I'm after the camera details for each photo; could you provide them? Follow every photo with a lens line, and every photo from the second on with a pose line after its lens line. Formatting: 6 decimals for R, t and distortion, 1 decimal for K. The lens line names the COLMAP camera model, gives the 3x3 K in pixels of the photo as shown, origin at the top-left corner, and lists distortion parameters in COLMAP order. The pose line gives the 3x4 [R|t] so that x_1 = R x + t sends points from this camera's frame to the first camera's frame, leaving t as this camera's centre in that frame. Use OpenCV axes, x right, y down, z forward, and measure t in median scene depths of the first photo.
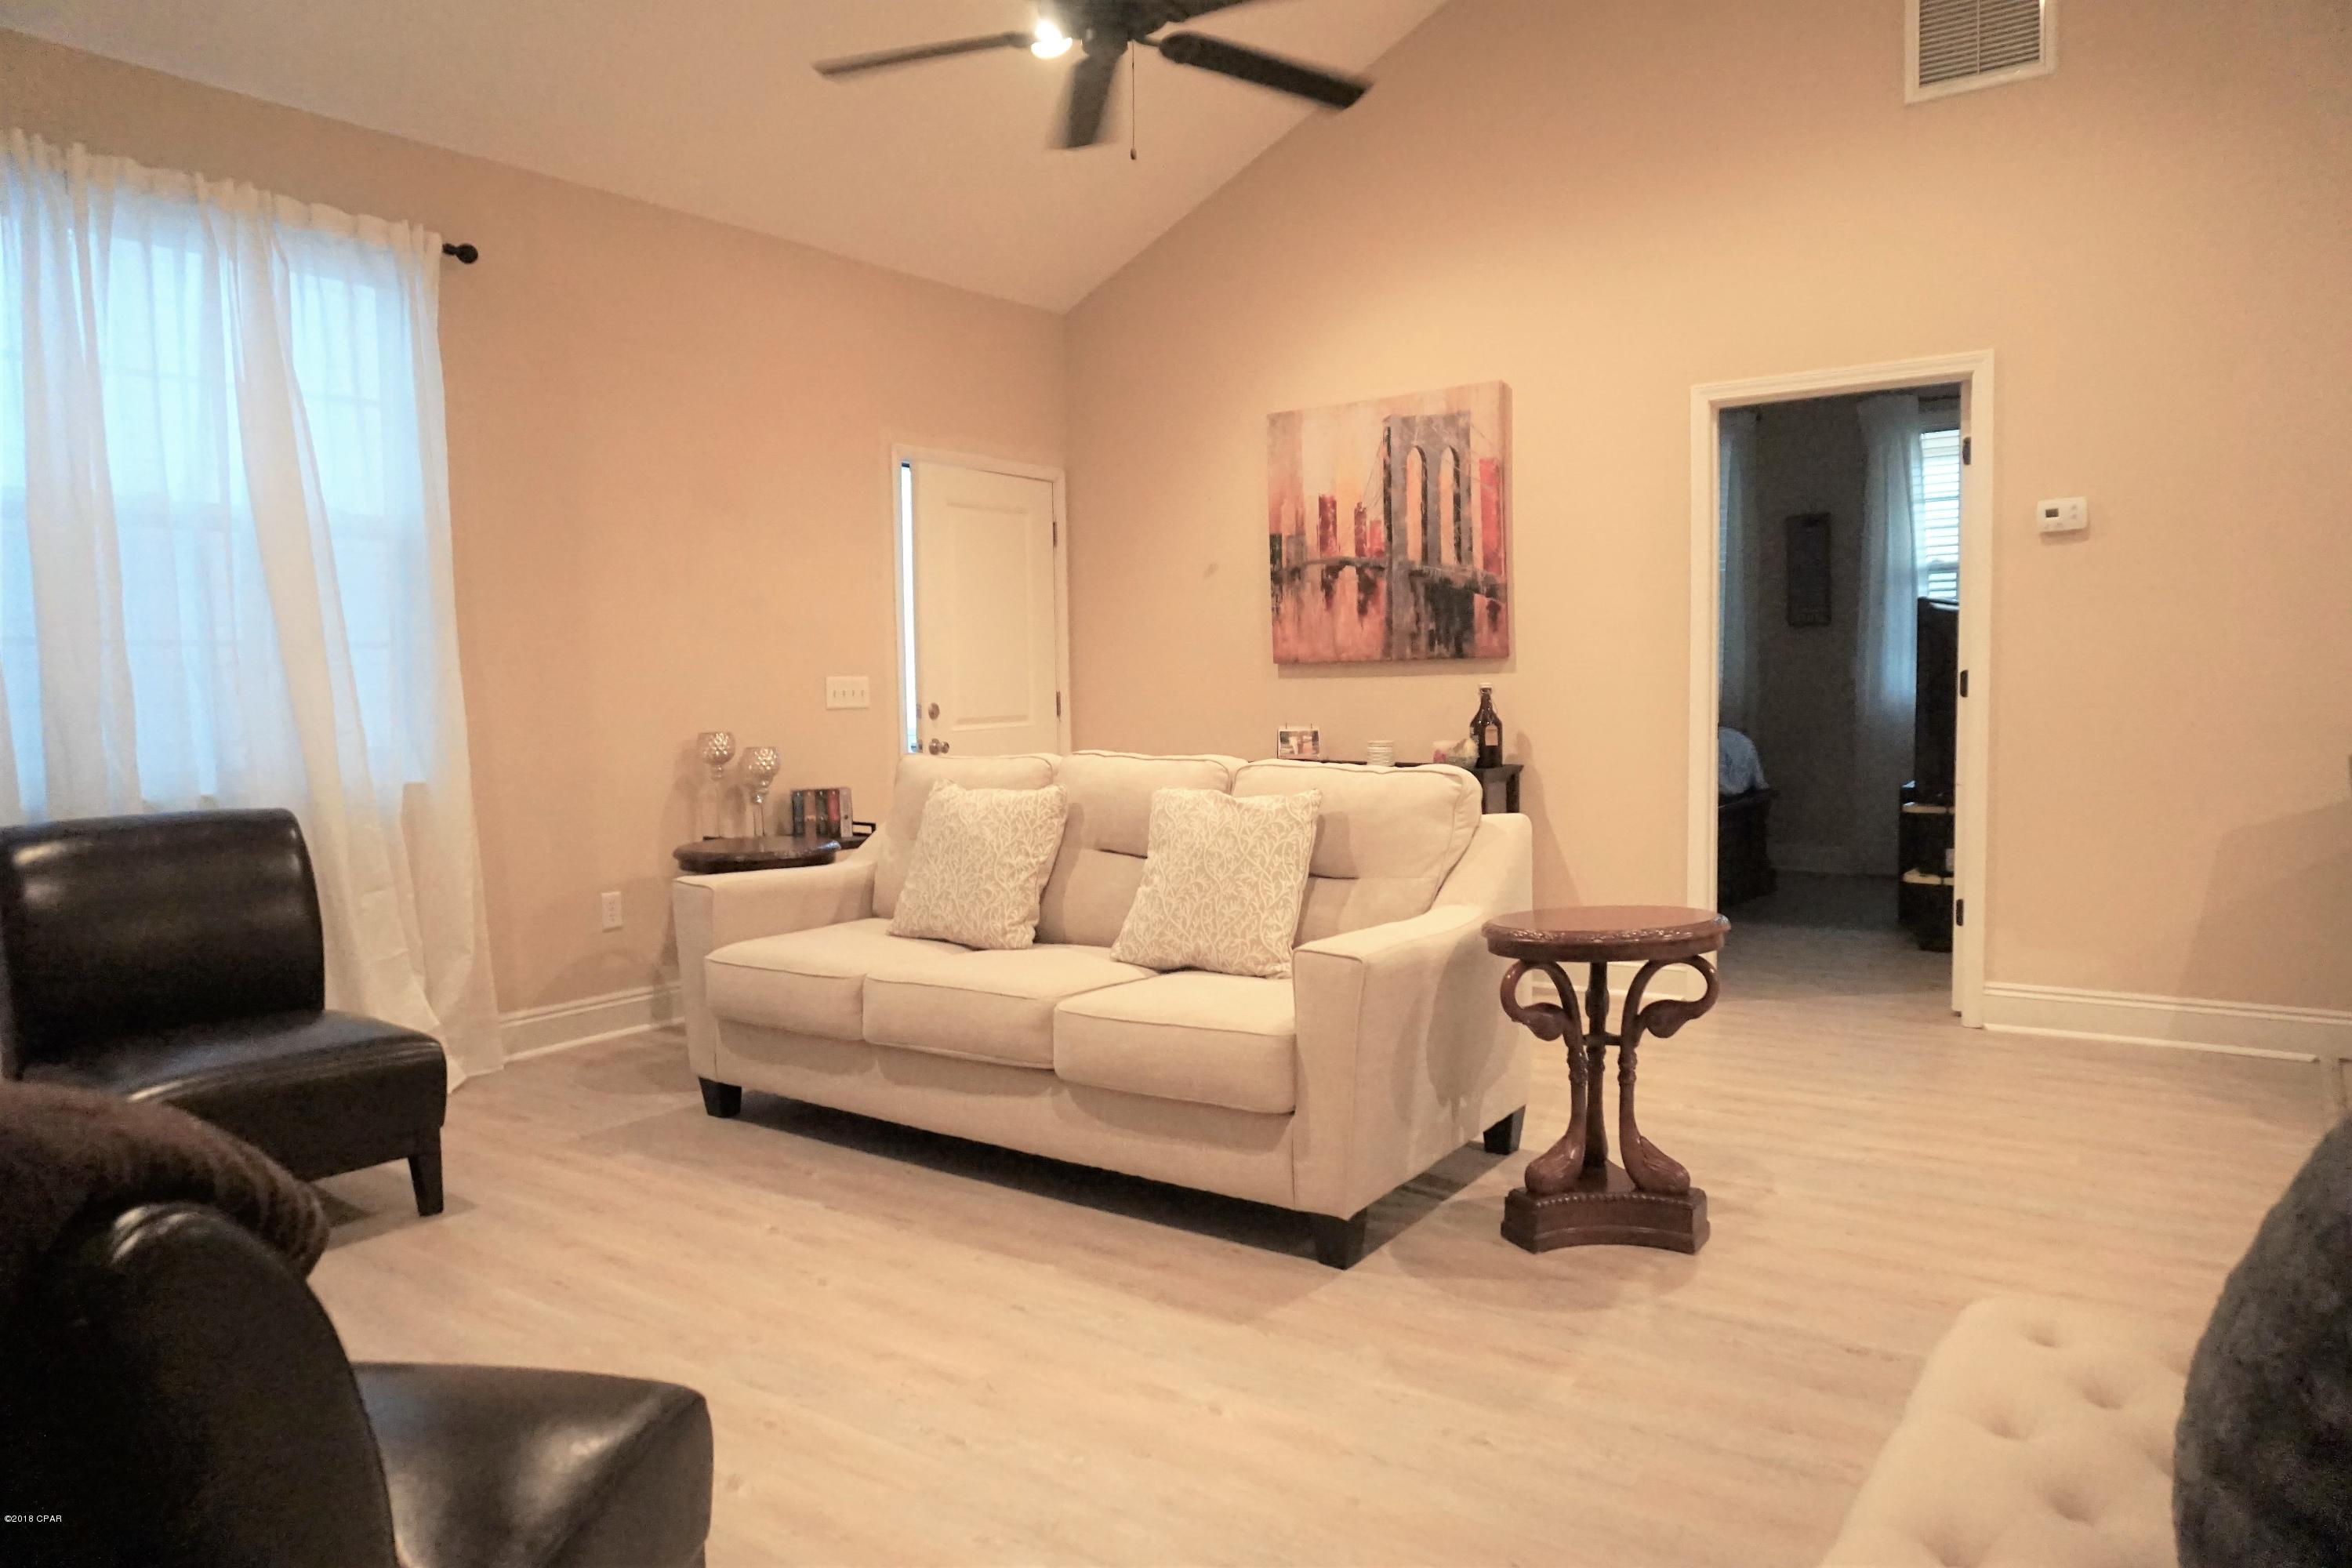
lens RADIAL K [[1598.3, 0, 1176.0], [0, 1598.3, 784.0], [0, 0, 1]] dist [-0.005270, -0.000463]
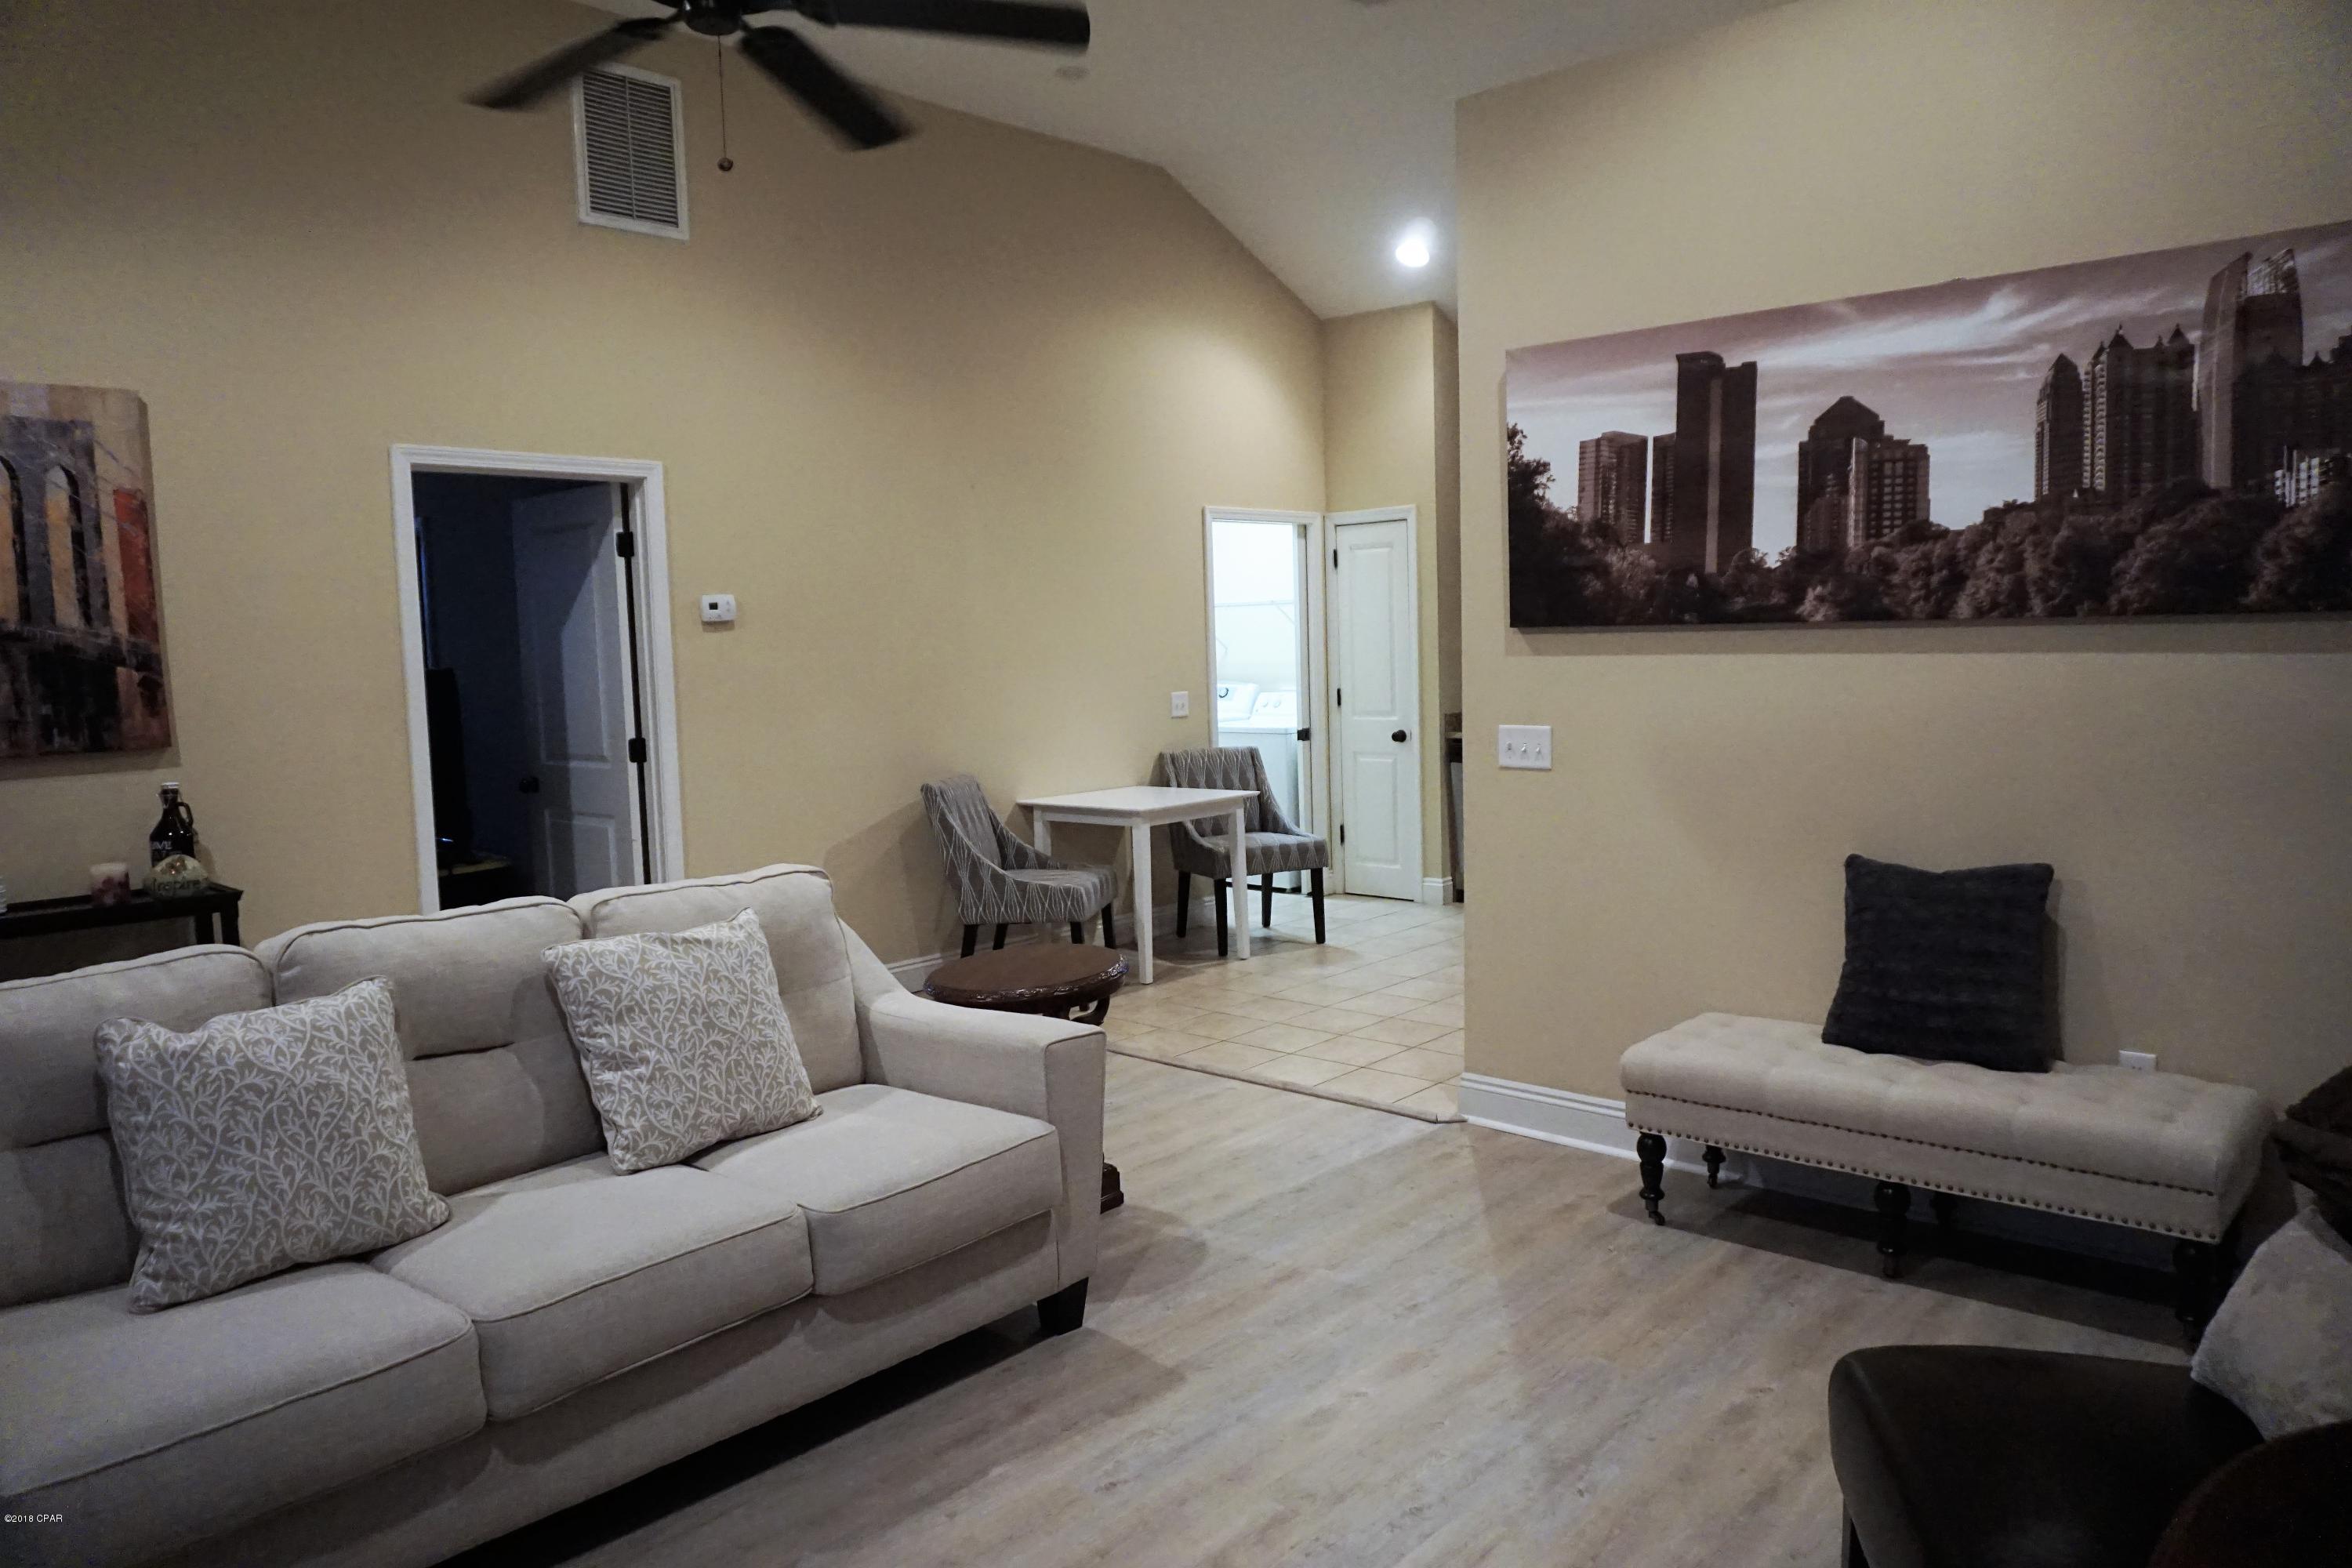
lens RADIAL K [[1600.1, 0, 1166.1], [0, 1600.1, 772.2], [0, 0, 1]] dist [0.003287, 0.005712]
pose [[0.111684, -0.070798, 0.991219, -0.557176], [0.091369, 0.993965, 0.060699, -0.076791], [-0.989534, 0.083788, 0.117479, 0.466589]]
